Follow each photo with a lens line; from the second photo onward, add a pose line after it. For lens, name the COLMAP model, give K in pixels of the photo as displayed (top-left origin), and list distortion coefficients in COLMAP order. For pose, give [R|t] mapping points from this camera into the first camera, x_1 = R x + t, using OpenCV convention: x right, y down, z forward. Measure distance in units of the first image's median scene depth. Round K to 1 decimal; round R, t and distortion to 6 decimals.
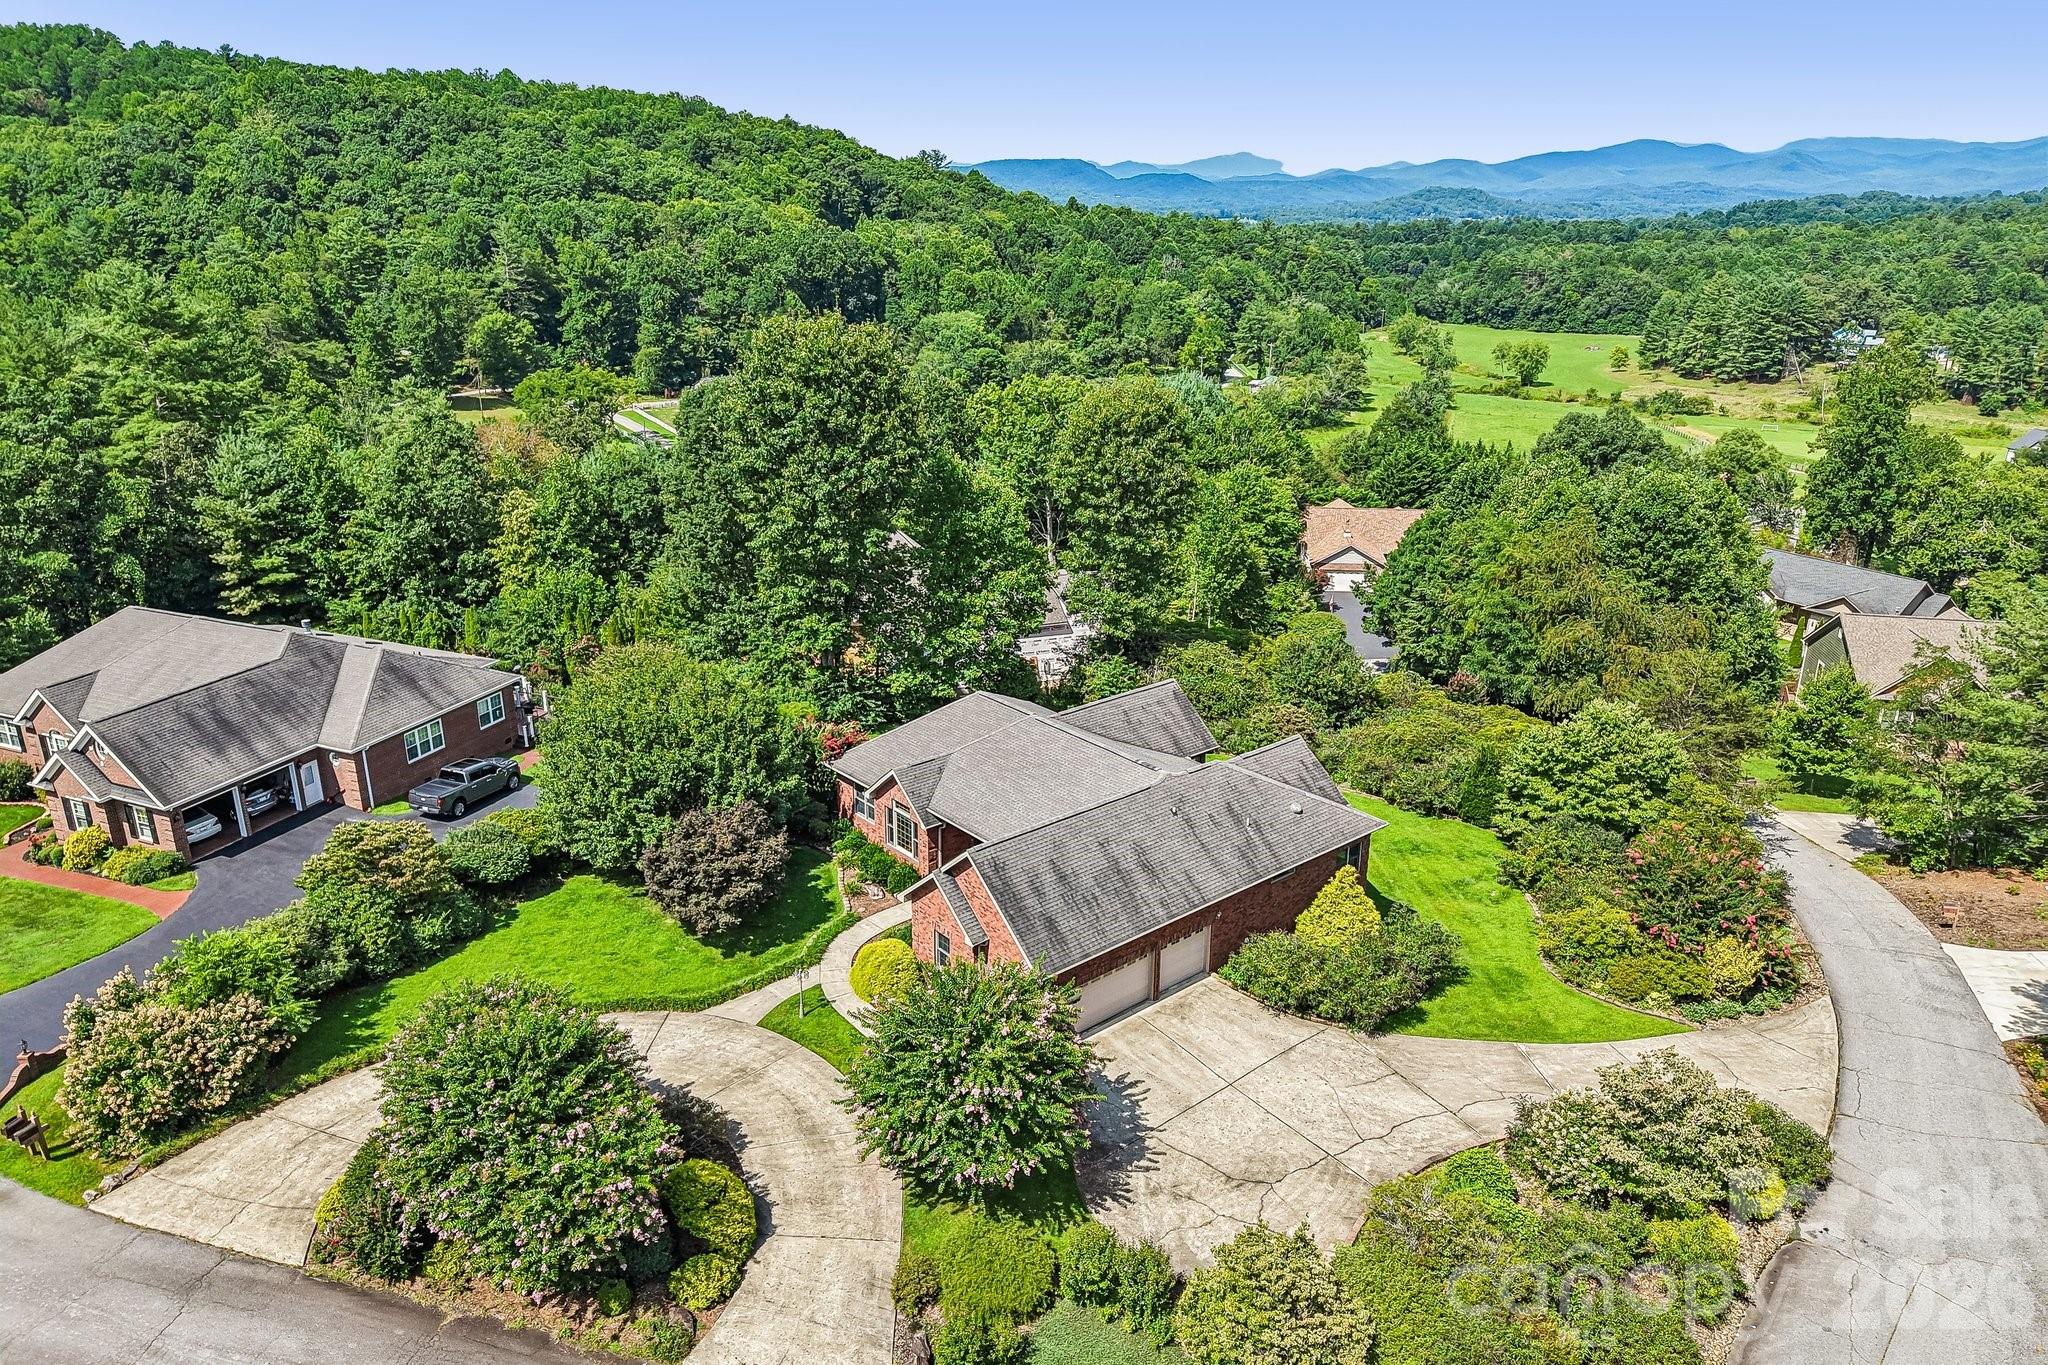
lens RADIAL K [[1375.8, 0, 1023.0], [0, 1375.8, 659.6], [0, 0, 1]] dist [0.060523, -0.078341]
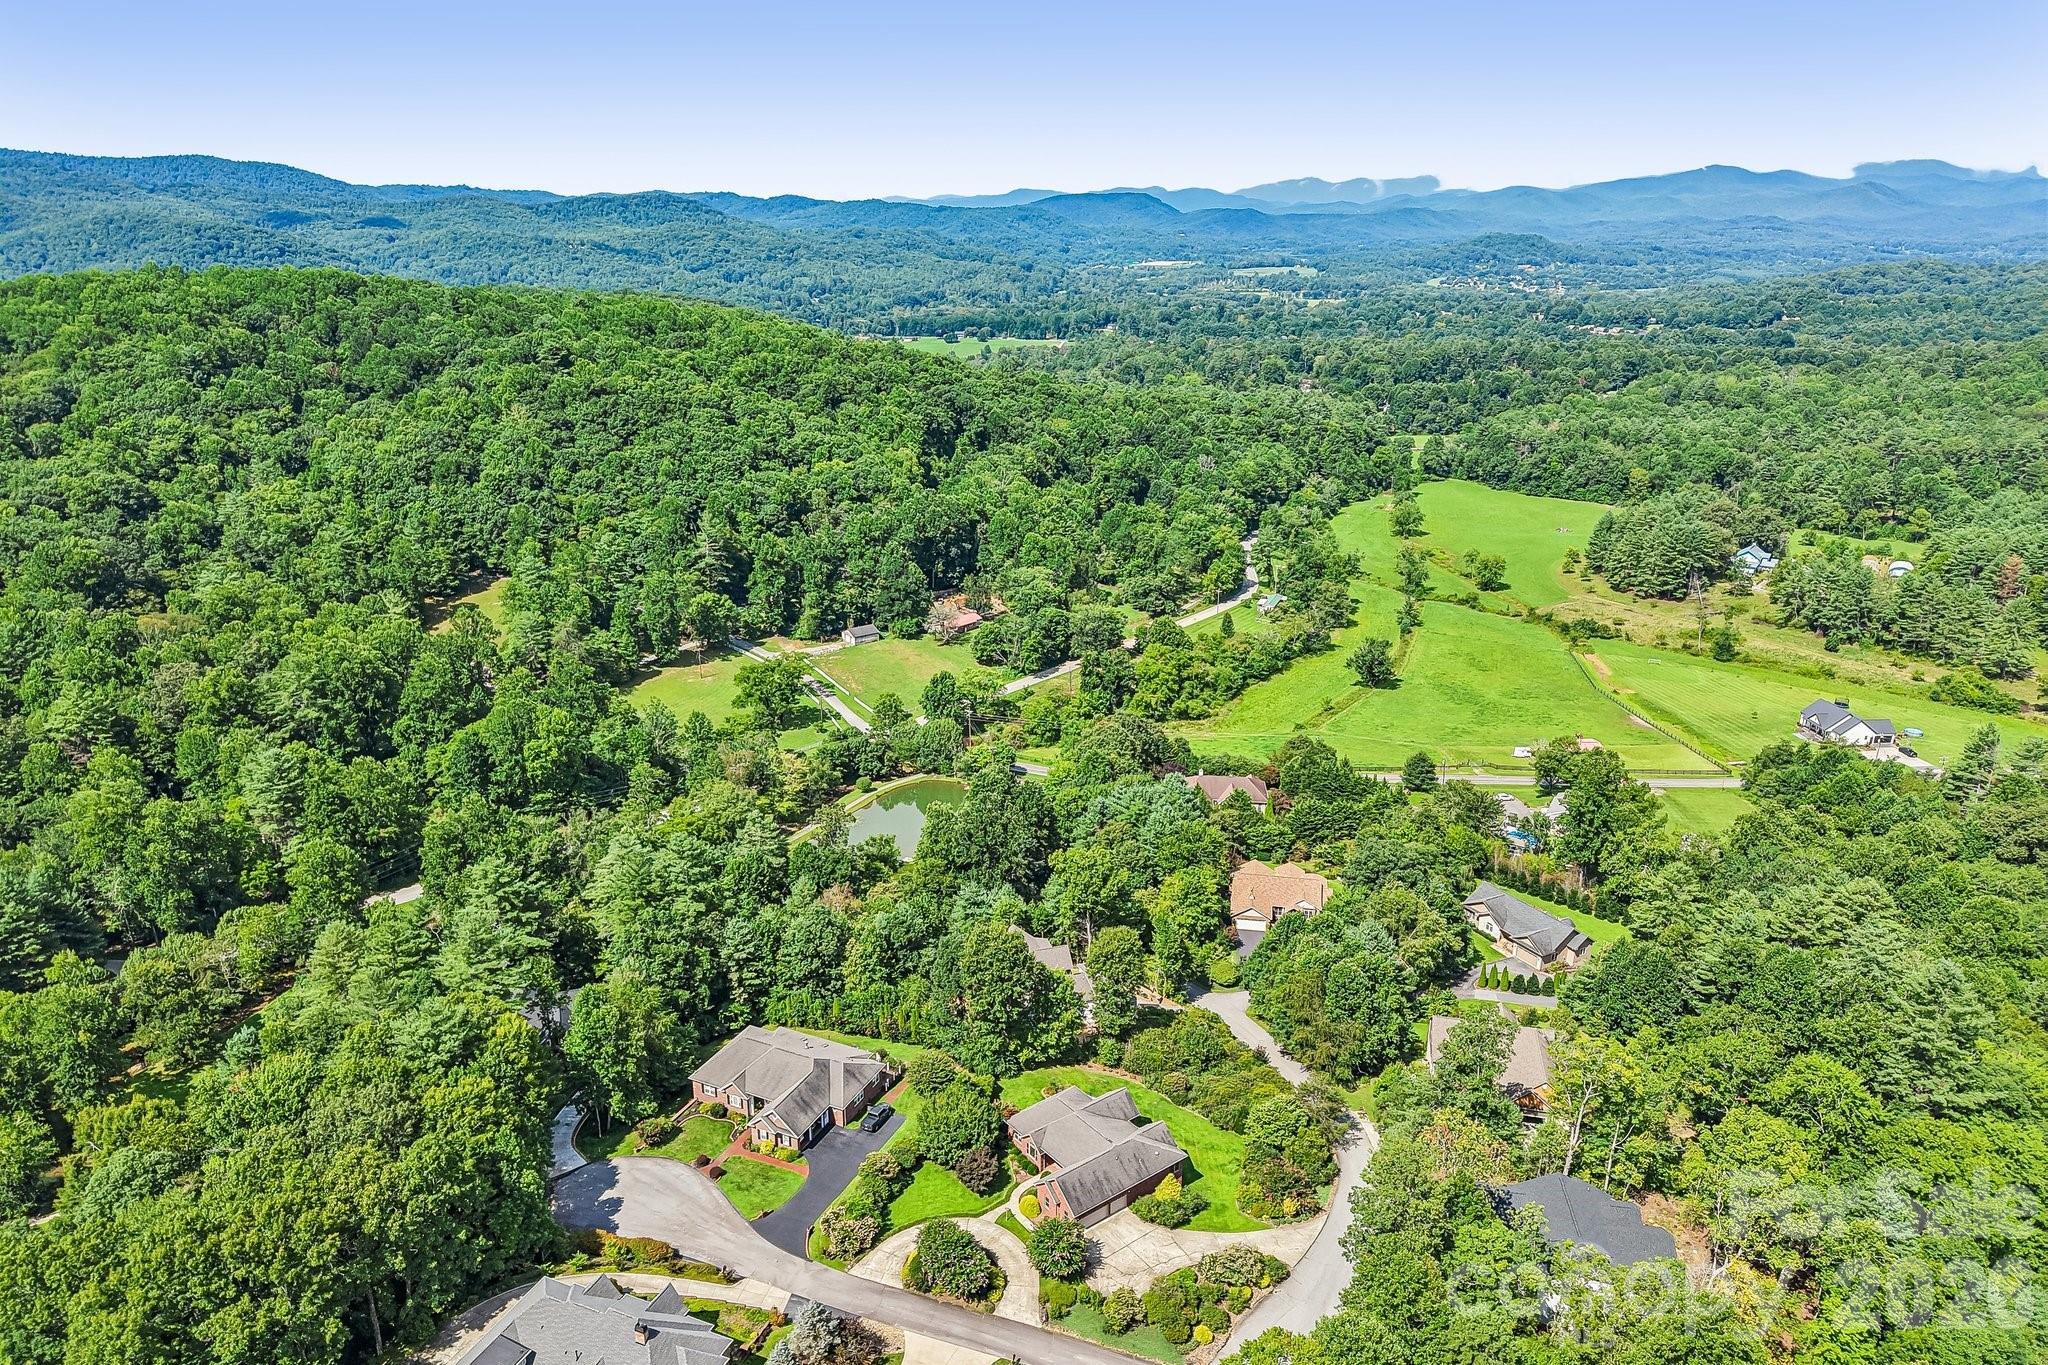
lens RADIAL K [[1382.4, 0, 1024.0], [0, 1382.4, 682.5], [0, 0, 1]] dist [0.044155, -0.036205]
pose [[0.998966, 0.011181, -0.044067, 0.015419], [-0.010798, 0.999902, 0.008913, -0.760652], [0.044162, -0.008428, 0.998989, -1.677349]]
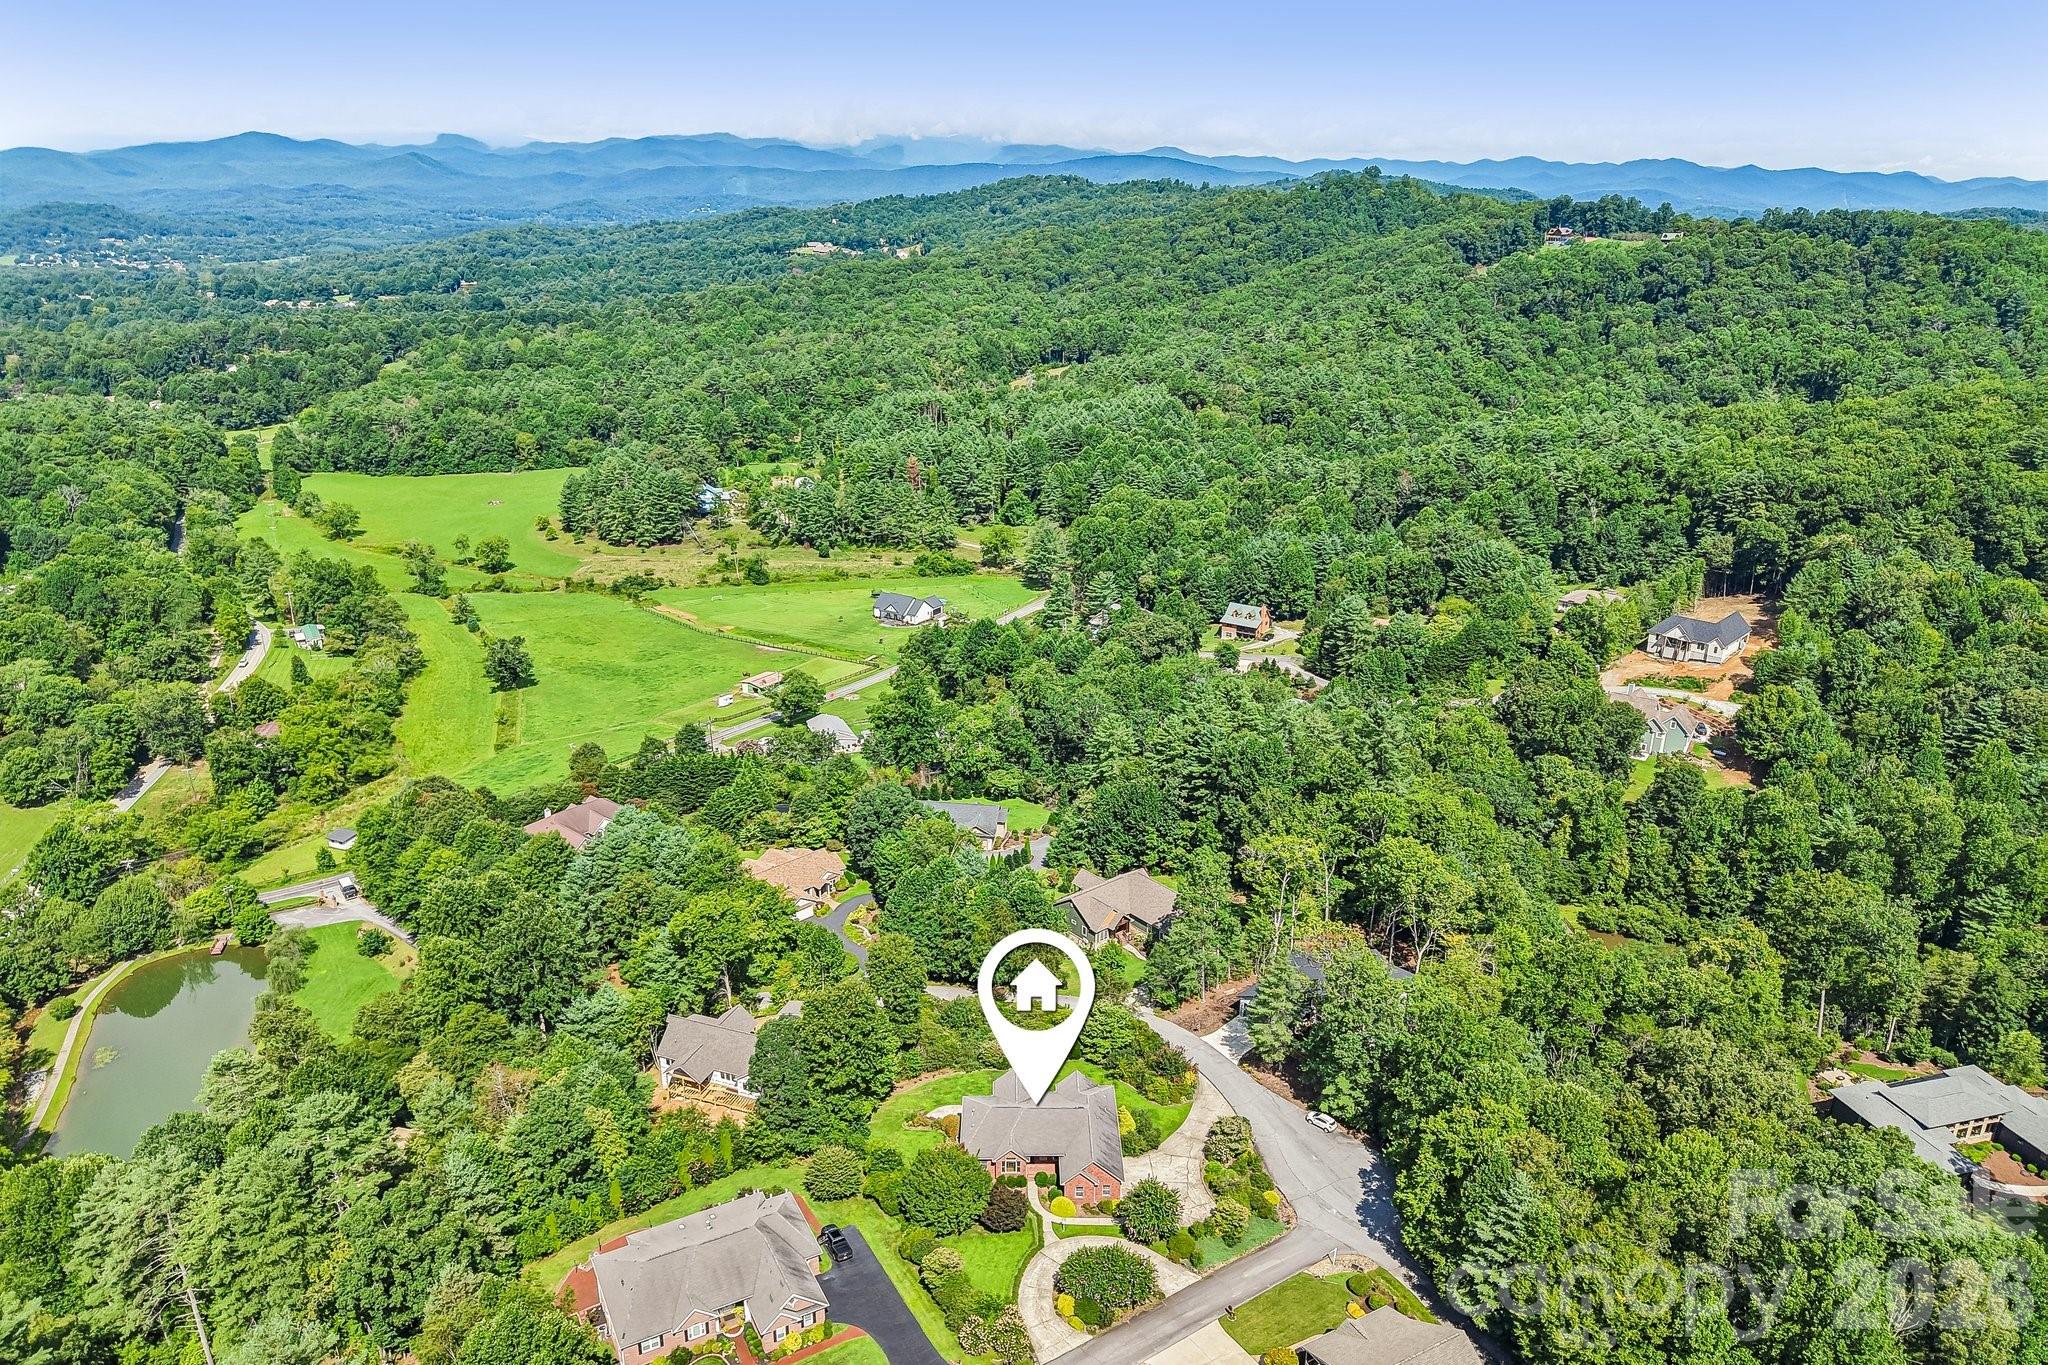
lens RADIAL K [[1382.4, 0, 1024.0], [0, 1382.4, 682.5], [0, 0, 1]] dist [0.044155, -0.036205]
pose [[0.637482, -0.263438, 0.724028, -1.544917], [0.241564, 0.960686, 0.136857, -1.008444], [-0.731617, 0.087655, 0.676057, -0.898947]]
